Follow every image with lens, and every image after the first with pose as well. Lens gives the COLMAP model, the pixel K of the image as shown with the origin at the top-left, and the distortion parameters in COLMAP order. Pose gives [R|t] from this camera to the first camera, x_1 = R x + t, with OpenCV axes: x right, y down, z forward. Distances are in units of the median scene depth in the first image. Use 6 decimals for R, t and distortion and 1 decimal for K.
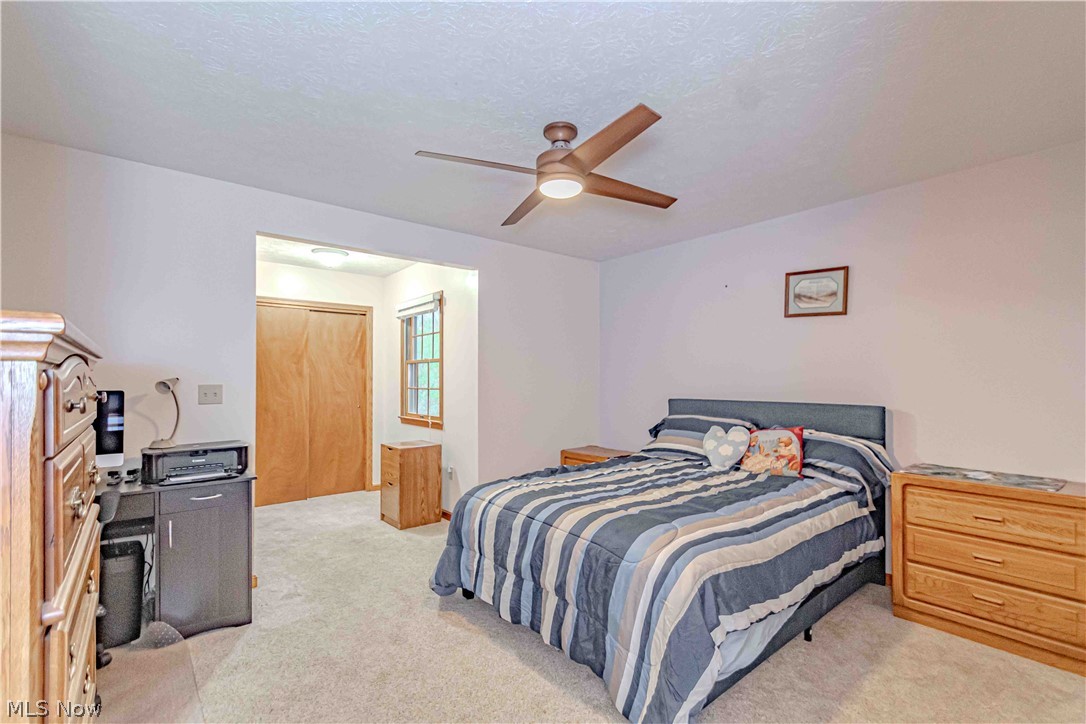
lens RADIAL K [[483.3, 0, 533.8], [0, 483.3, 373.0], [0, 0, 1]] dist [0.000179, -0.001247]
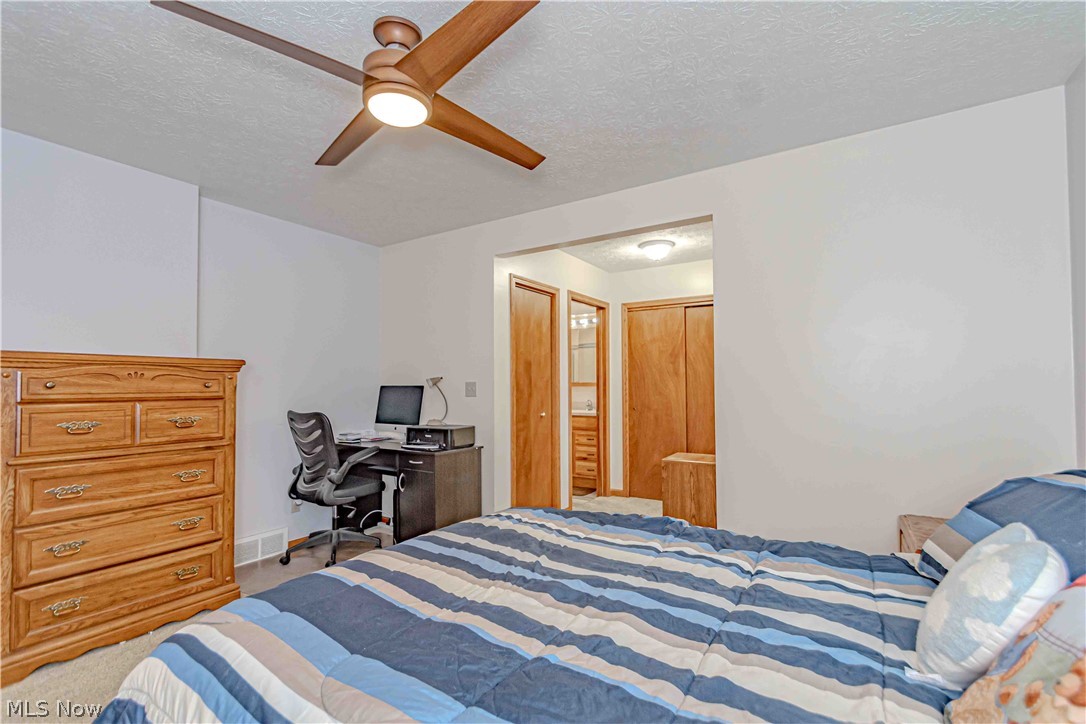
lens RADIAL K [[483.3, 0, 541.5], [0, 483.3, 370.4], [0, 0, 1]] dist [0.000179, -0.001247]
pose [[0.318016, -0.028988, -0.947642, 0.363618], [0.014307, 0.999565, -0.025775, 0.017498], [0.947977, -0.005361, 0.318292, 0.434632]]
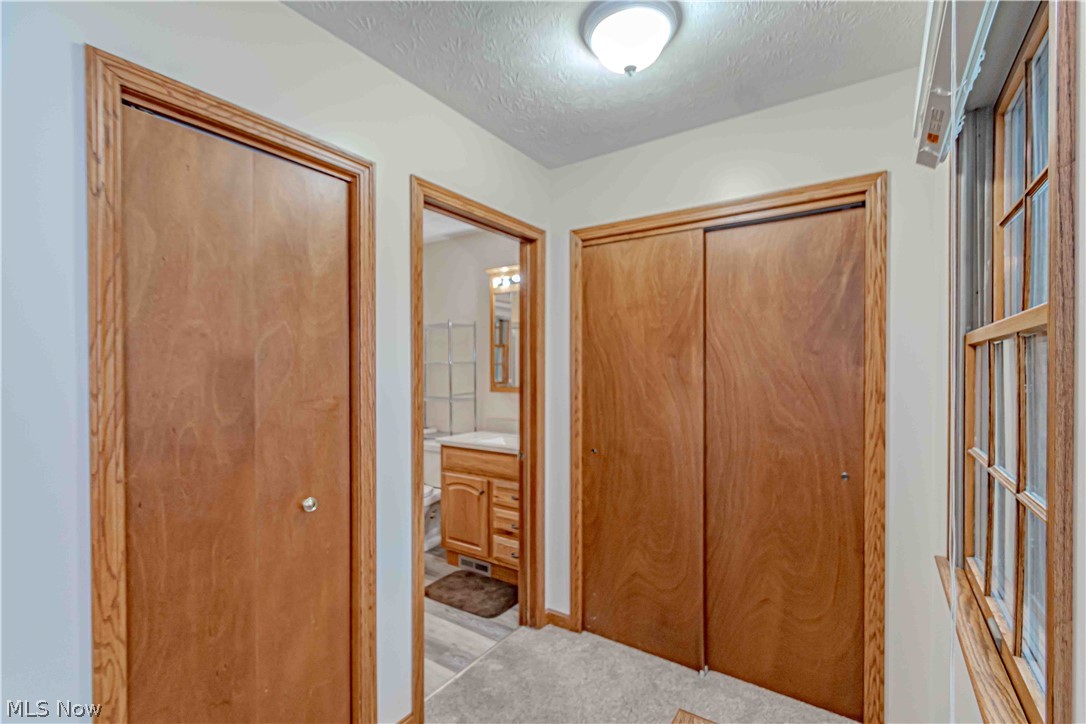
lens RADIAL K [[483.3, 0, 542.4], [0, 483.3, 368.3], [0, 0, 1]] dist [0.000179, -0.001247]
pose [[0.294750, 0.005179, -0.955560, -0.104550], [0.010171, 0.999912, 0.008557, -0.013761], [0.955520, -0.012241, 0.294671, 0.760190]]
